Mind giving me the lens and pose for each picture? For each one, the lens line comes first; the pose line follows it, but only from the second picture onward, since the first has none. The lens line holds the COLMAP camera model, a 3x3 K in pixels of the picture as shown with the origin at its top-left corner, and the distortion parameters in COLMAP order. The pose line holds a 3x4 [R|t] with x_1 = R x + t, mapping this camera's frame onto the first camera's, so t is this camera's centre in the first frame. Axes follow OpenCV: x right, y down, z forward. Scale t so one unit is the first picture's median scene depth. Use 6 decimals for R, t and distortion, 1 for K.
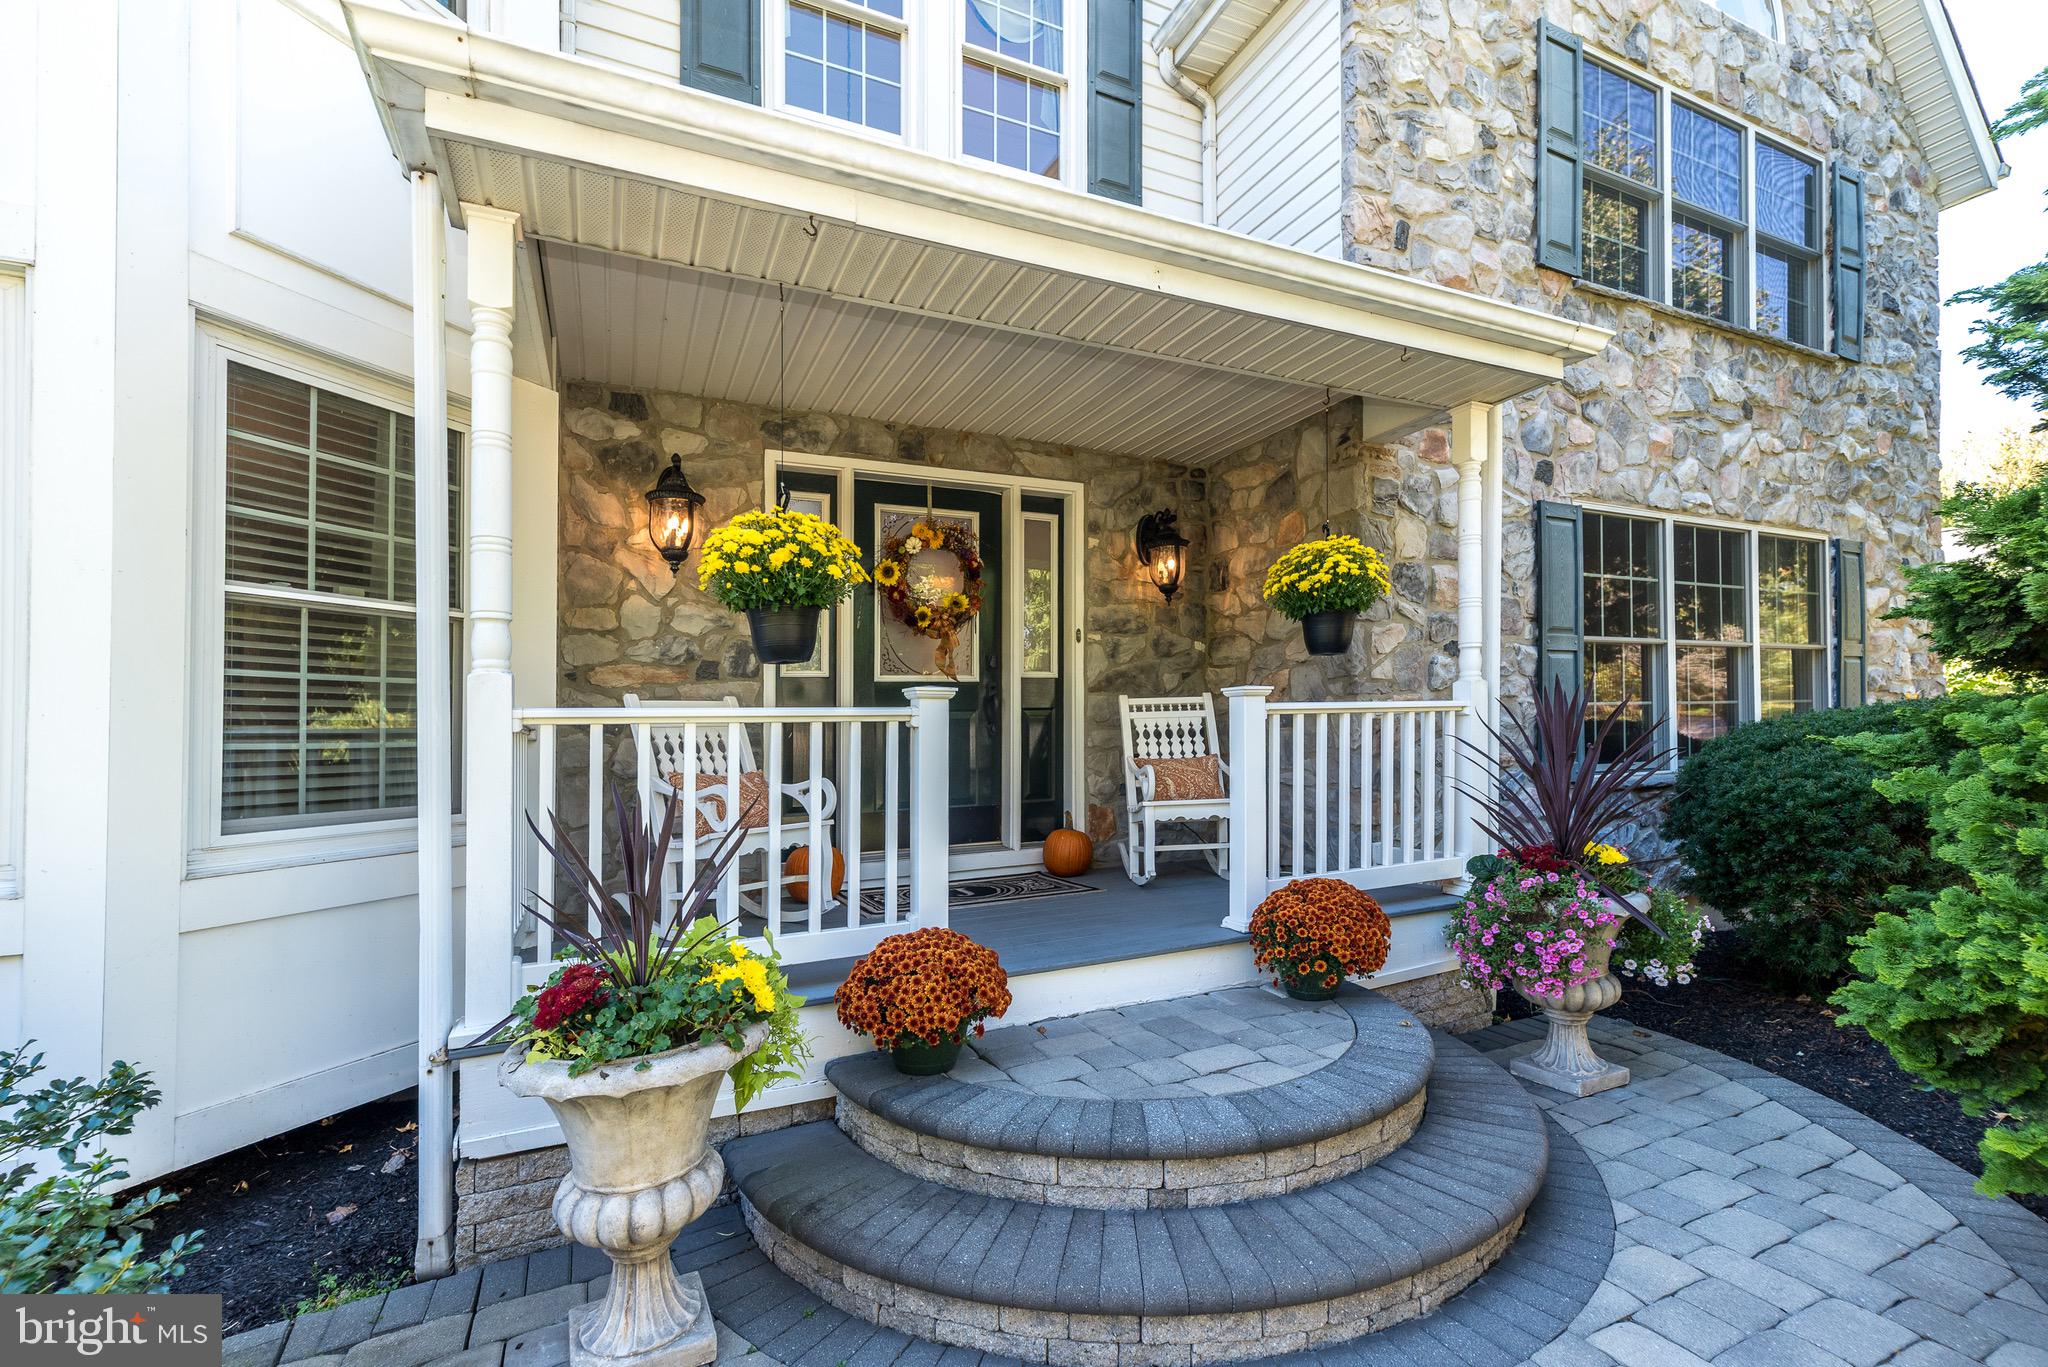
lens RADIAL K [[894.5, 0, 1031.1], [0, 894.5, 668.3], [0, 0, 1]] dist [0.011575, 0.000510]
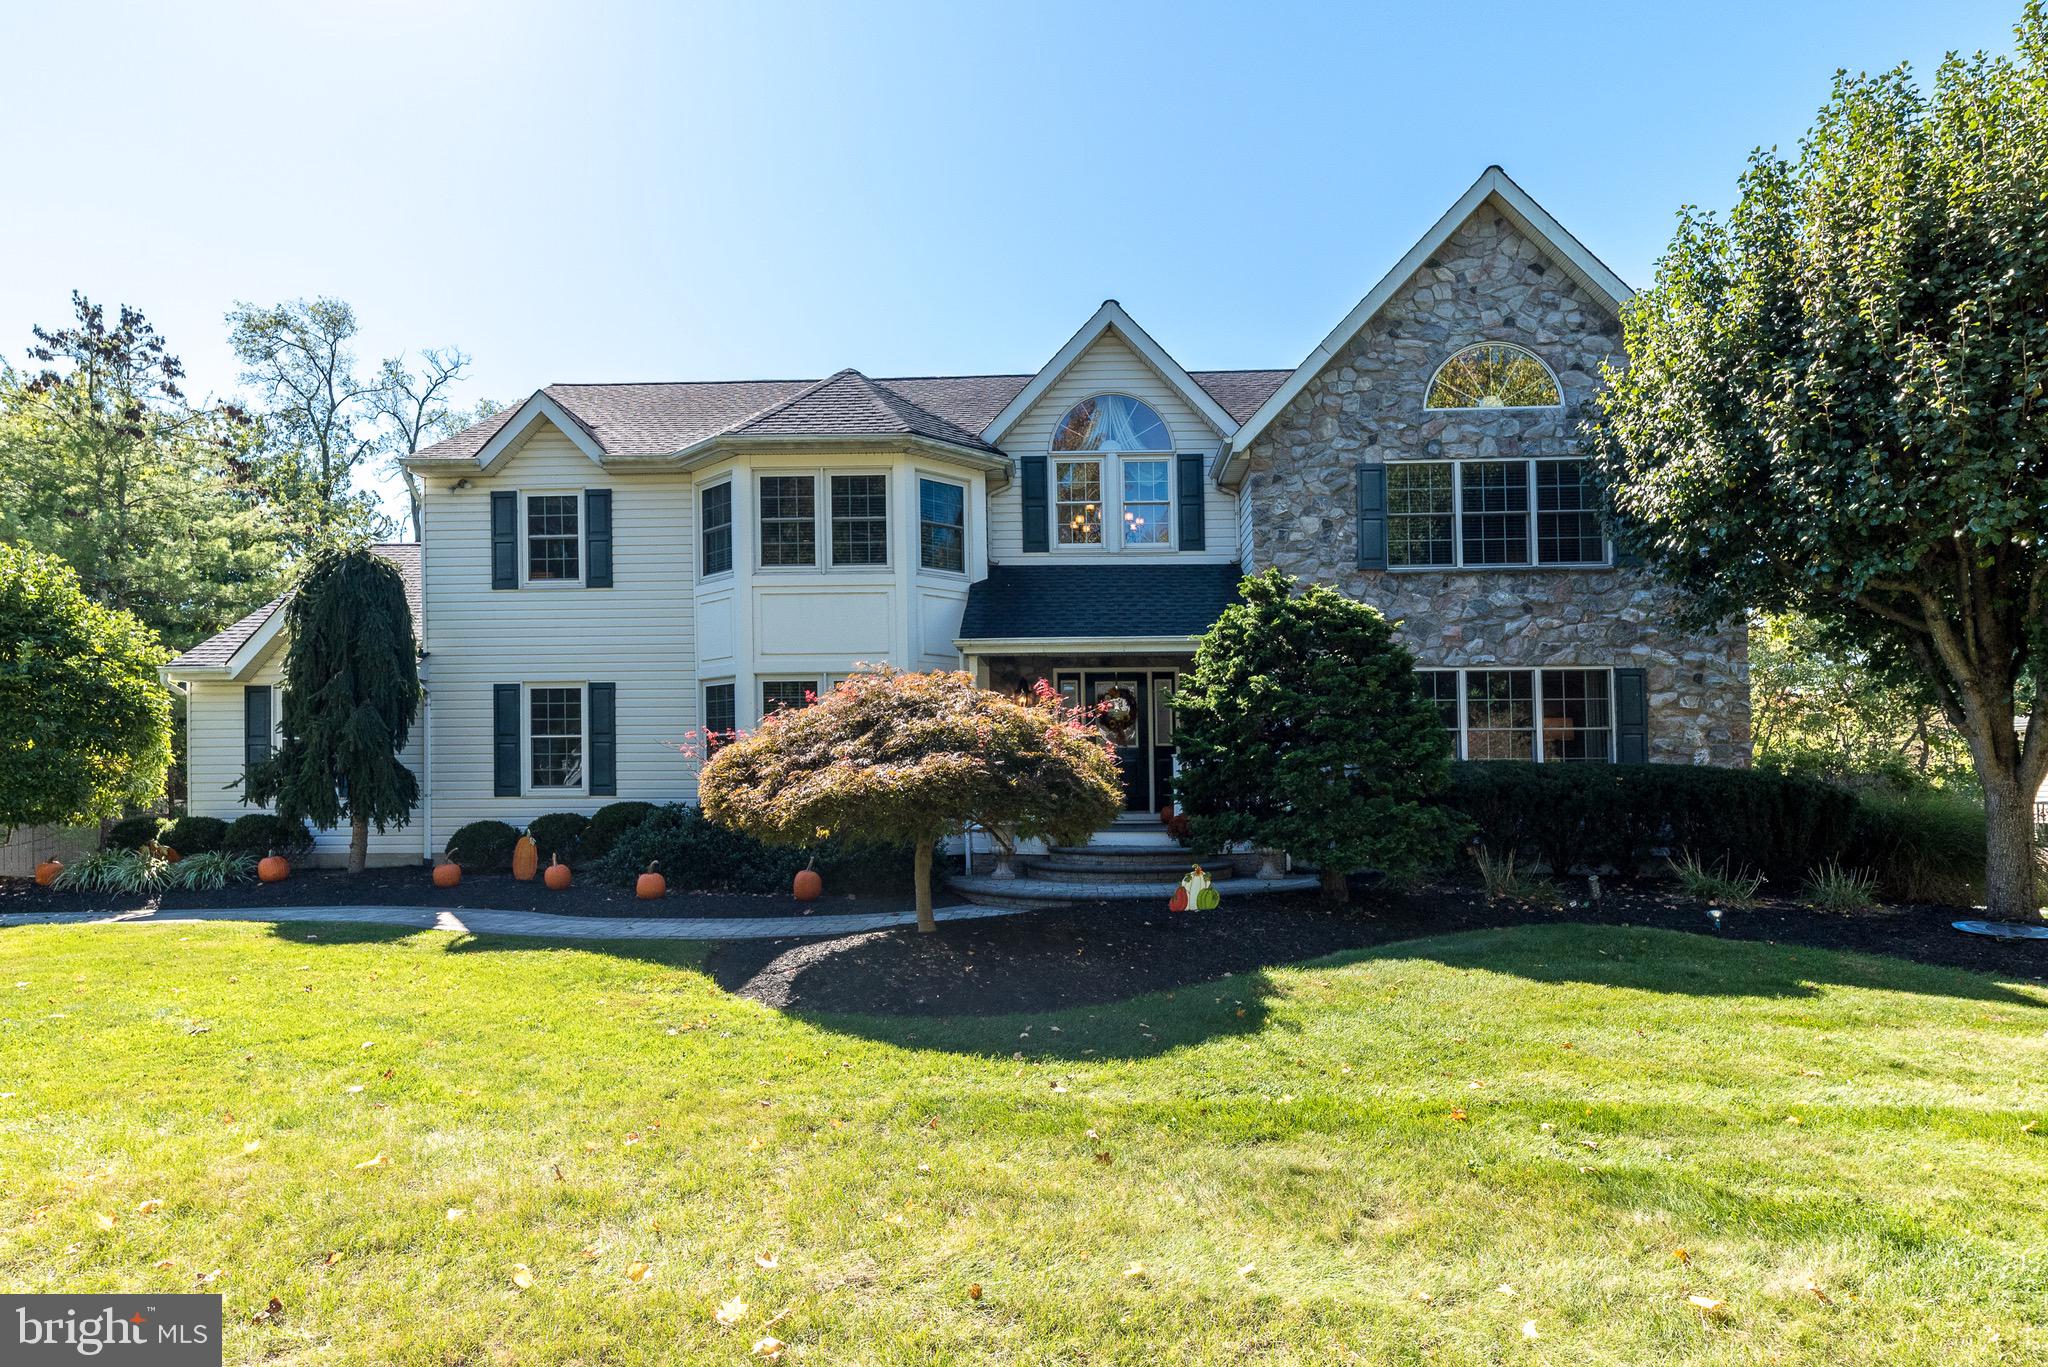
lens RADIAL K [[894.5, 0, 1022.1], [0, 894.5, 689.0], [0, 0, 1]] dist [0.011575, 0.000510]
pose [[0.881847, -0.020557, -0.471087, 0.803497], [0.022616, 0.999743, -0.001291, -0.146998], [0.470992, -0.009516, 0.882086, -1.311302]]
